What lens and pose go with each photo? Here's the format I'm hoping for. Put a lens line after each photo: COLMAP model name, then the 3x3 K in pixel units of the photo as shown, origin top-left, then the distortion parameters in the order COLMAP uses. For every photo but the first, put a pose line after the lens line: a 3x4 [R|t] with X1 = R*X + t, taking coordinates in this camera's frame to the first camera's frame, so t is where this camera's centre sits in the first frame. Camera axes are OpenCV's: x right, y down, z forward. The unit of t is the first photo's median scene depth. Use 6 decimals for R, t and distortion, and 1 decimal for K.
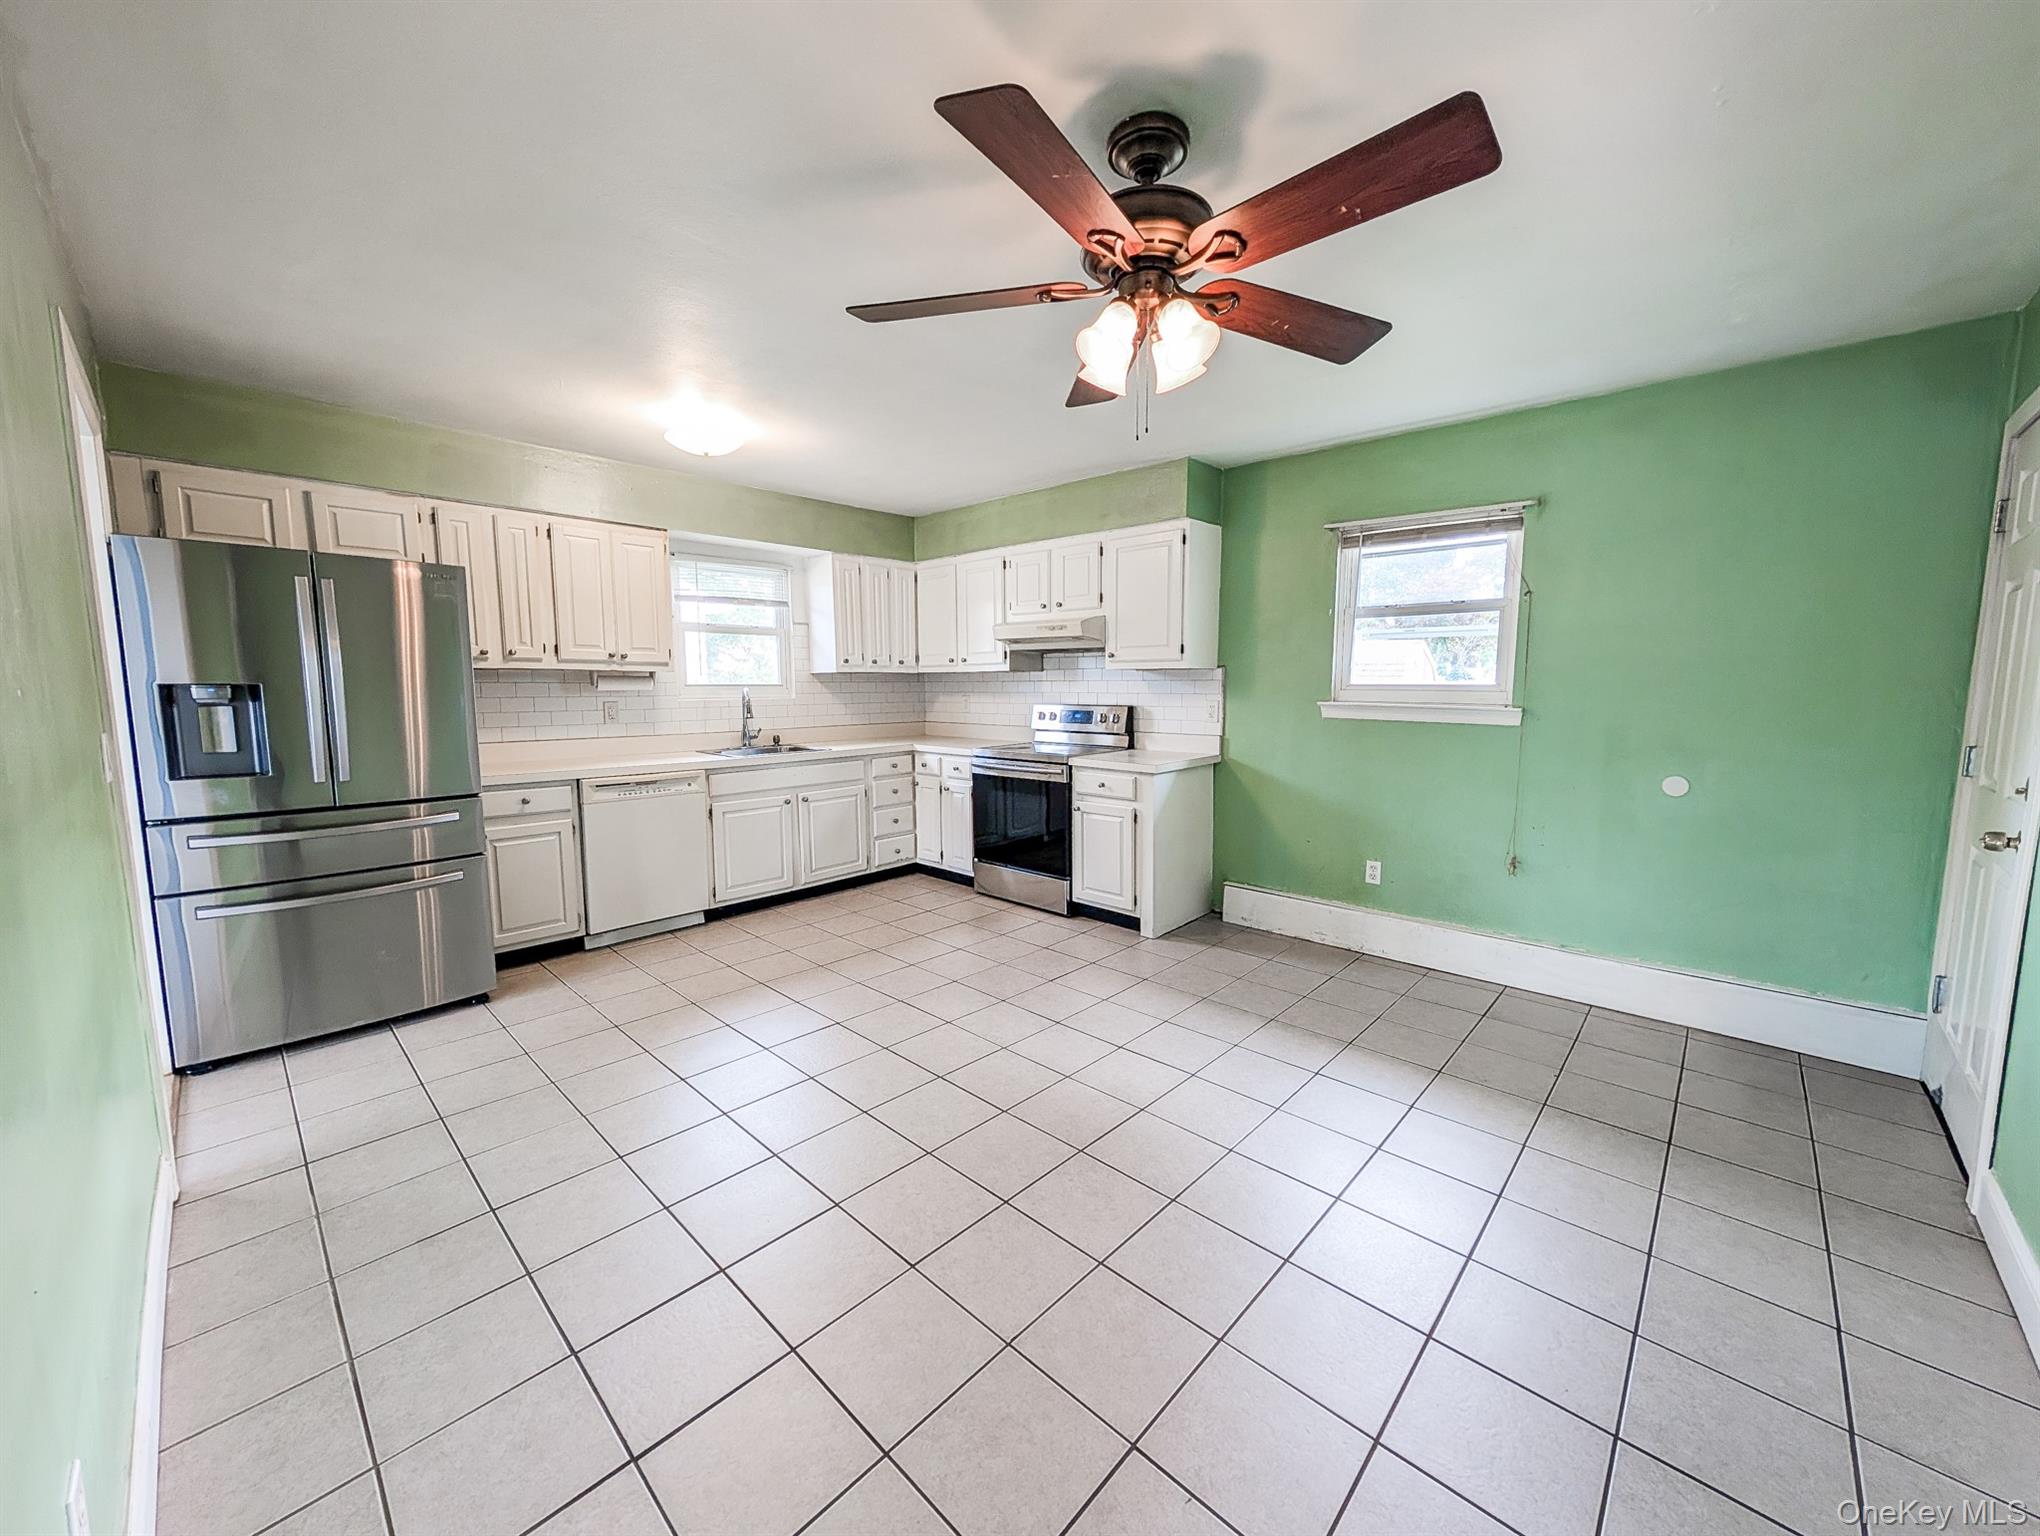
lens RADIAL K [[772.4, 0, 1023.9], [0, 772.4, 770.7], [0, 0, 1]] dist [-0.000652, -0.000220]
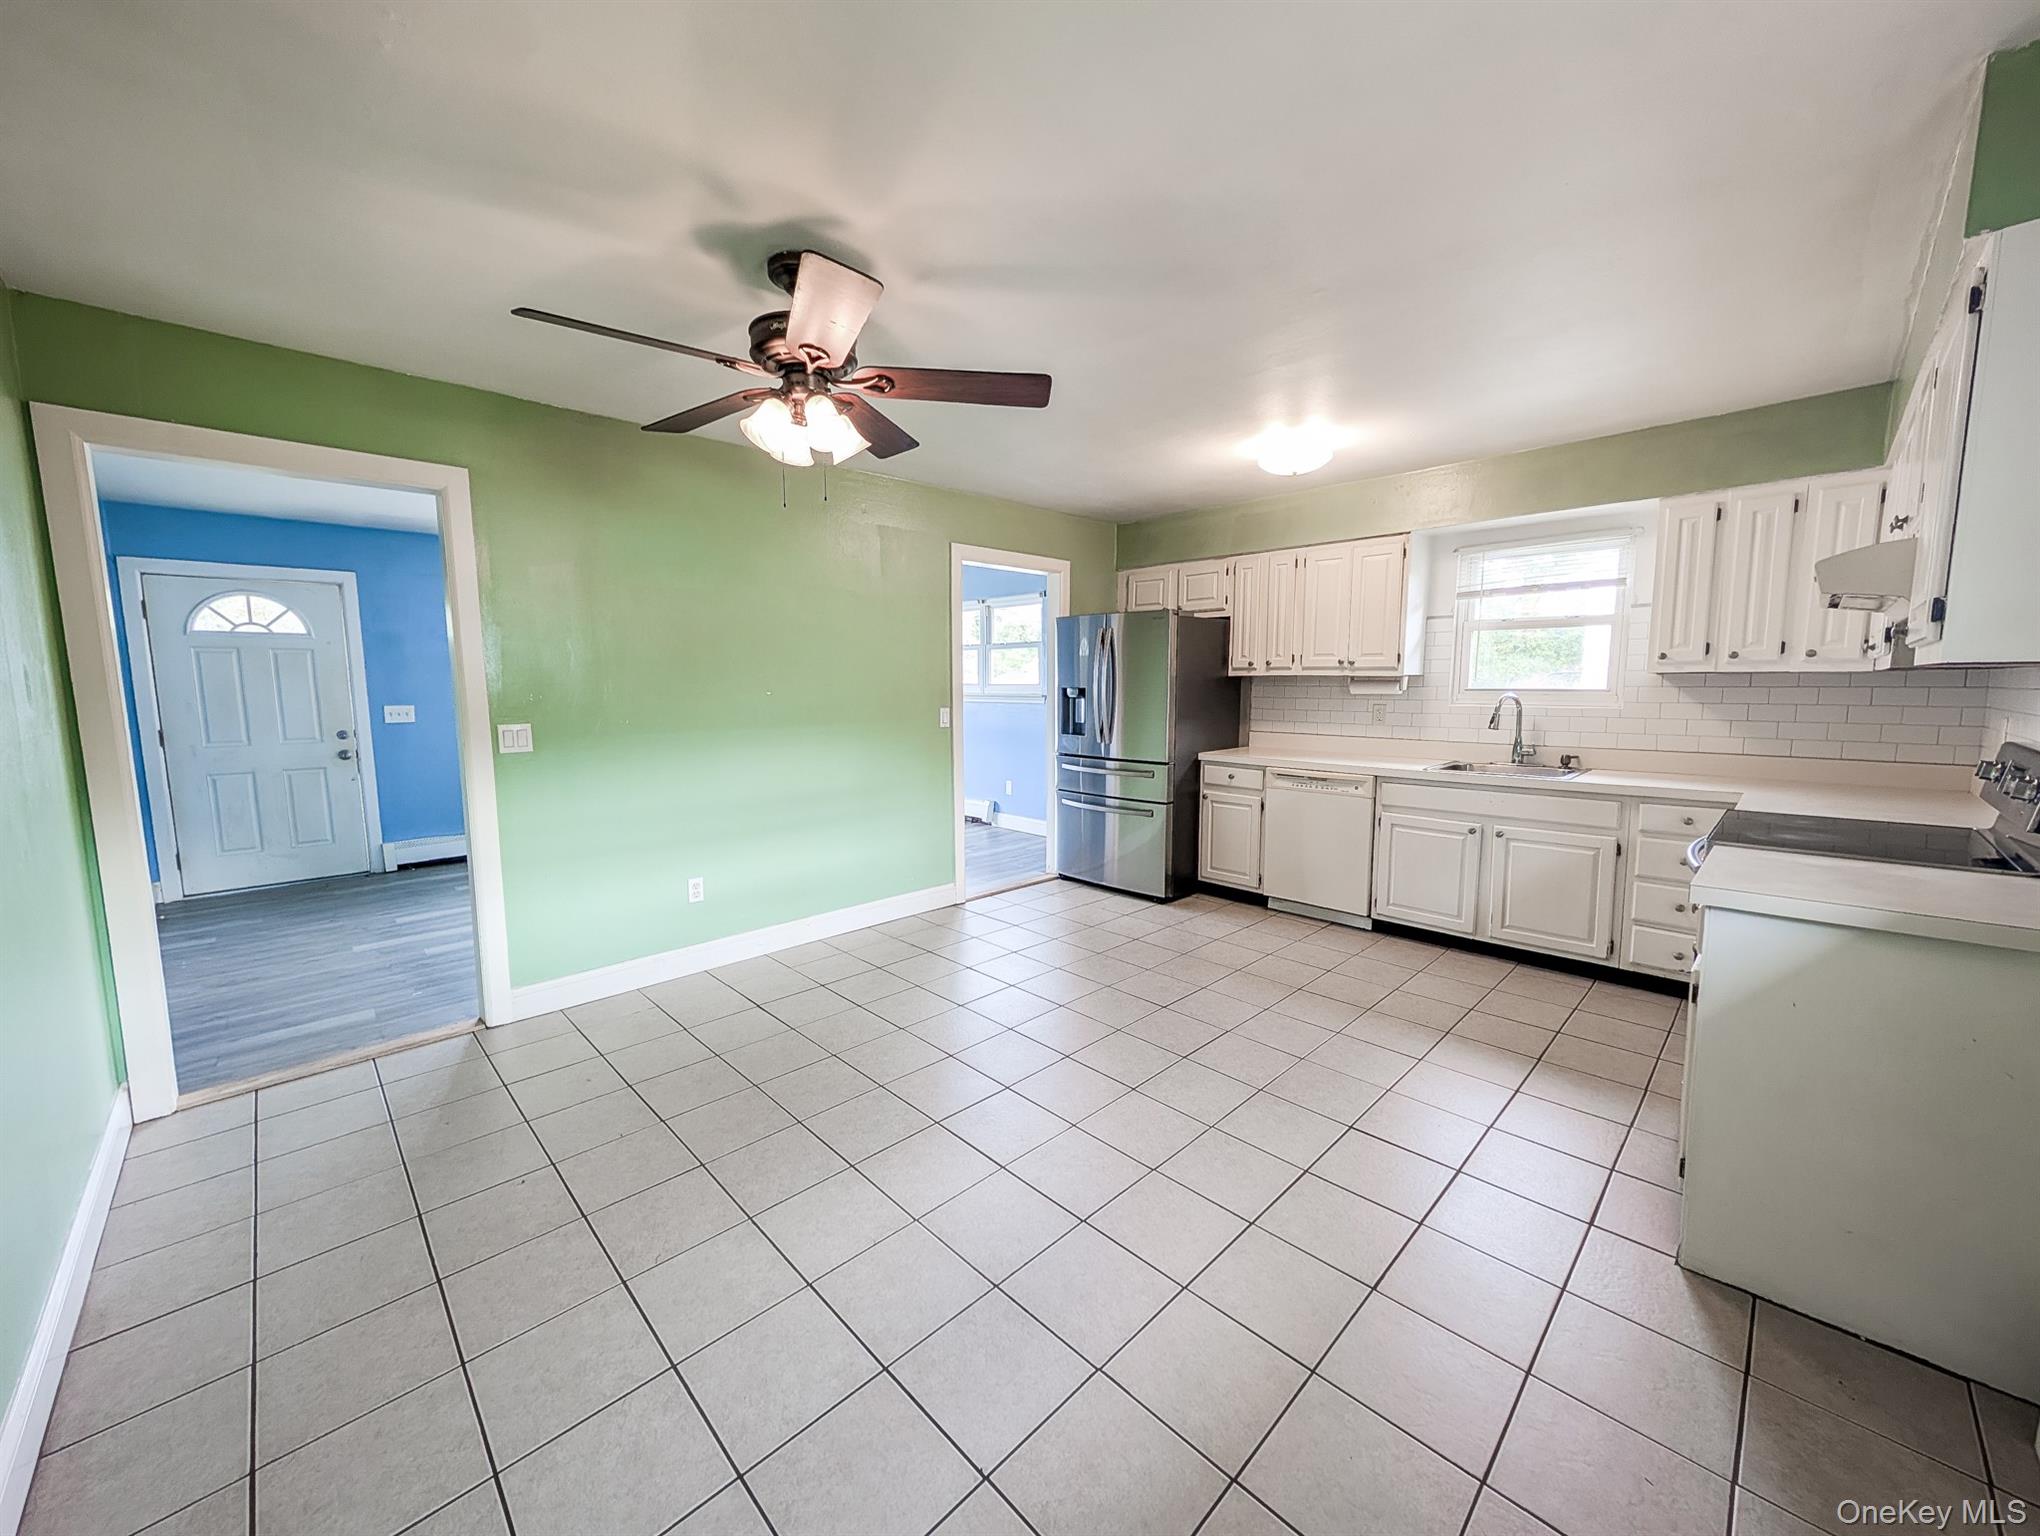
lens RADIAL K [[772.4, 0, 1025.5], [0, 772.4, 762.9], [0, 0, 1]] dist [-0.000652, -0.000220]
pose [[-0.037319, 0.106590, -0.993602, 0.564471], [-0.110397, 0.987769, 0.110111, -0.075060], [0.993187, 0.113800, -0.025096, 0.567013]]
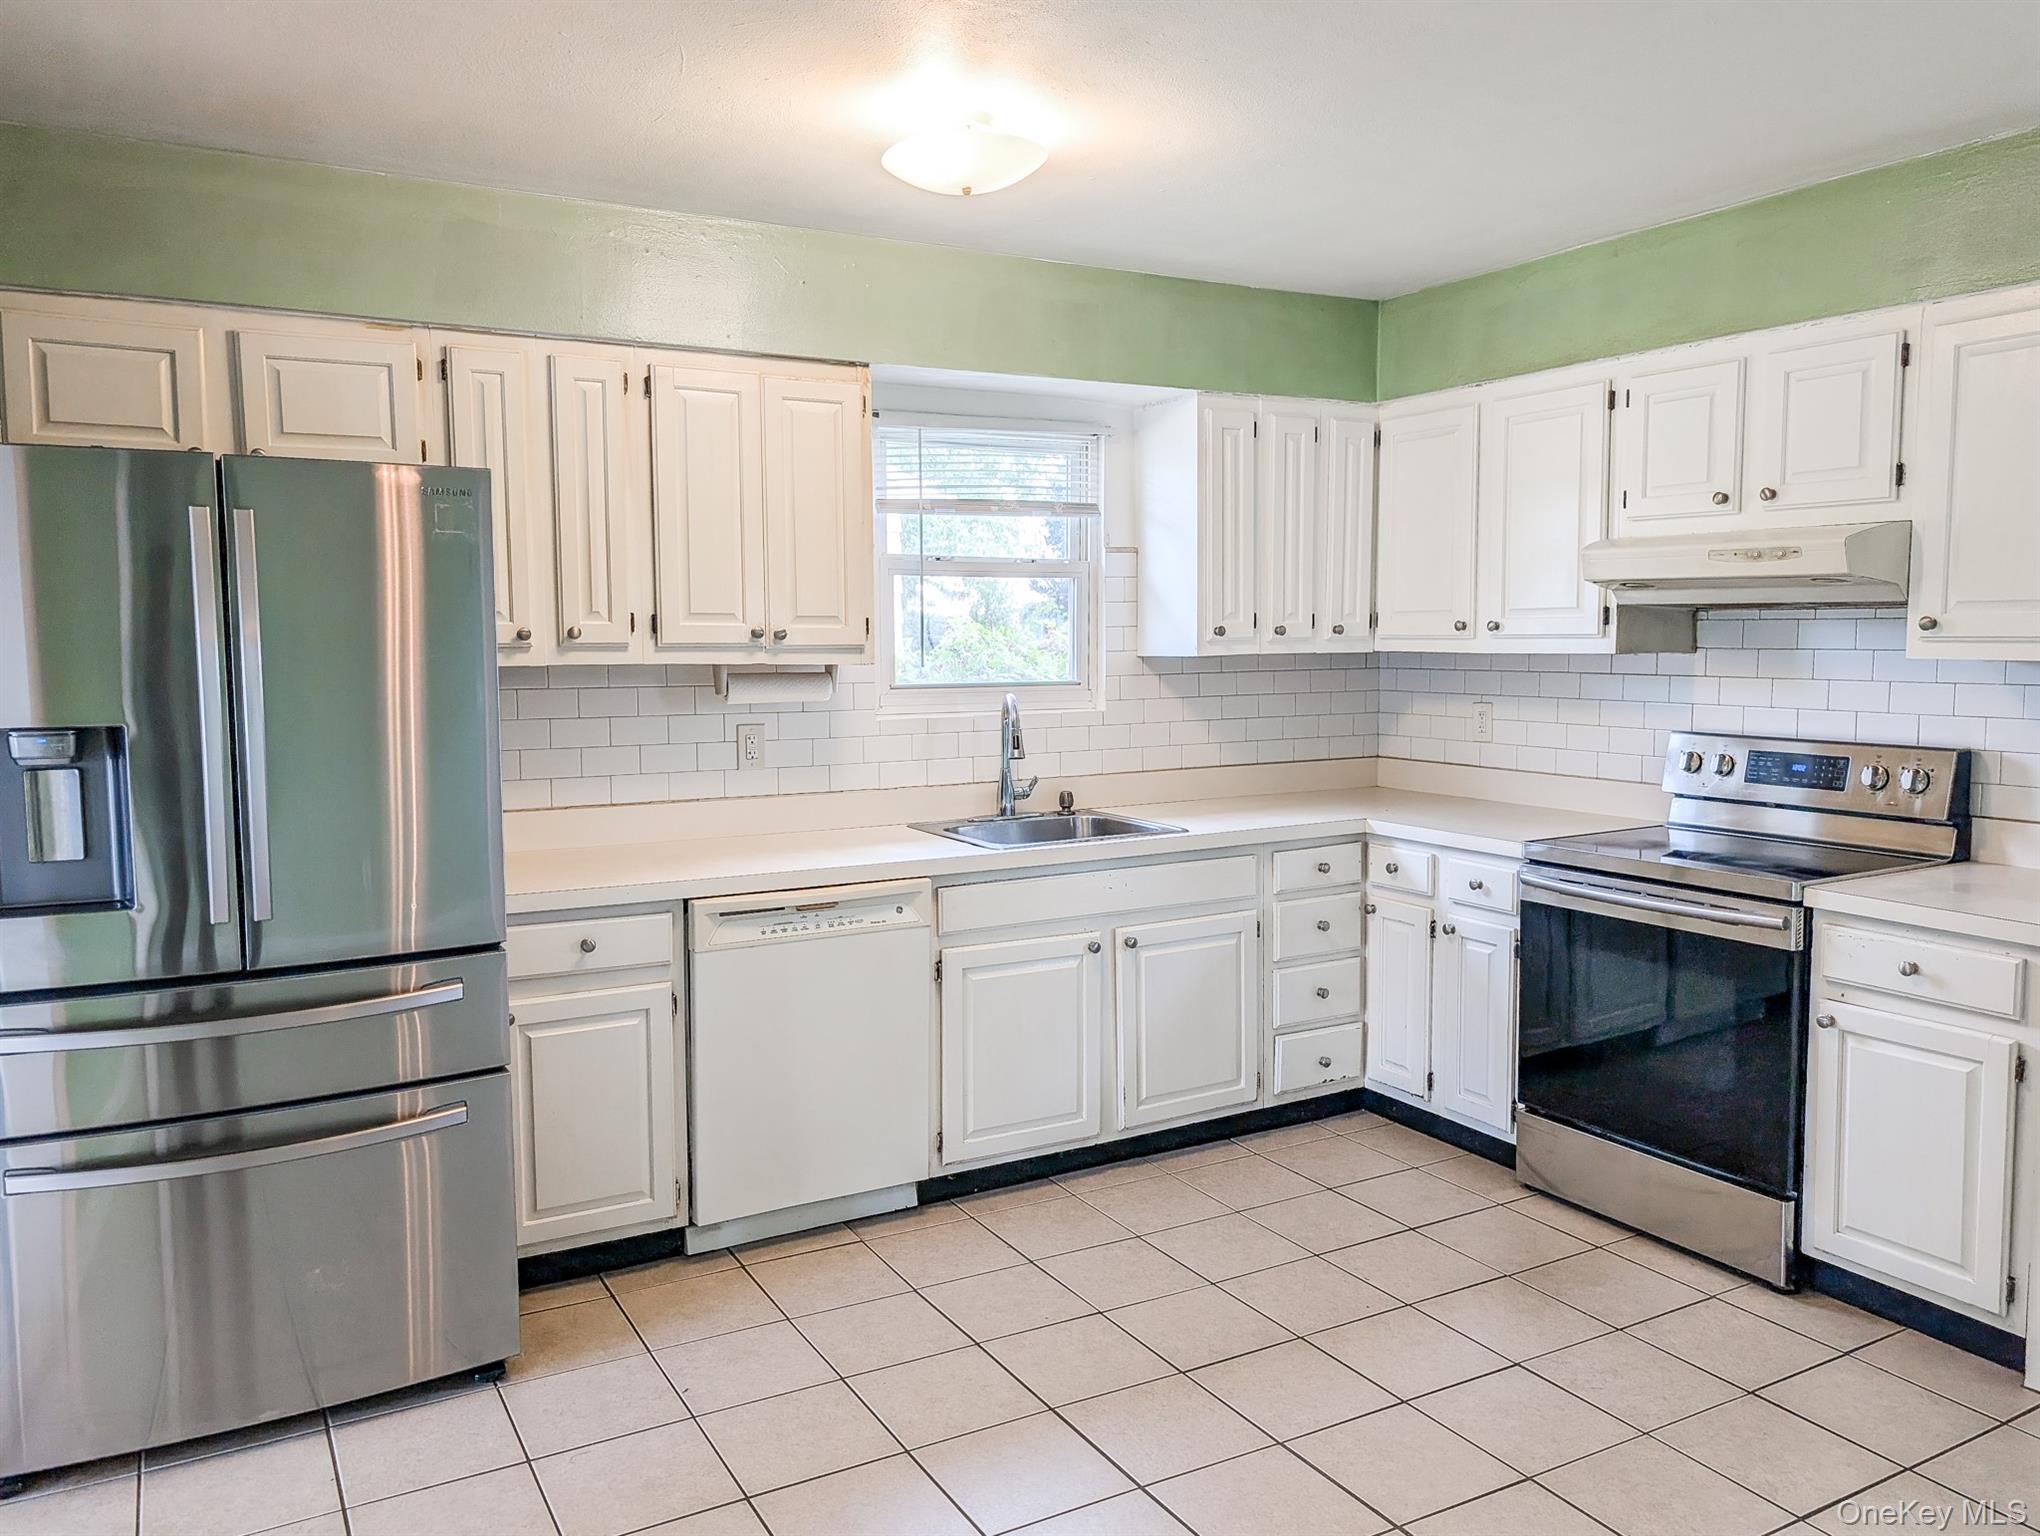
lens RADIAL K [[1500.3, 0, 1015.4], [0, 1500.3, 774.4], [0, 0, 1]] dist [0.011909, -0.016296]
pose [[0.953781, 0.024453, -0.299506, -0.095320], [-0.029281, 0.999503, -0.011640, -0.053179], [0.299073, 0.019872, 0.954023, 0.155254]]
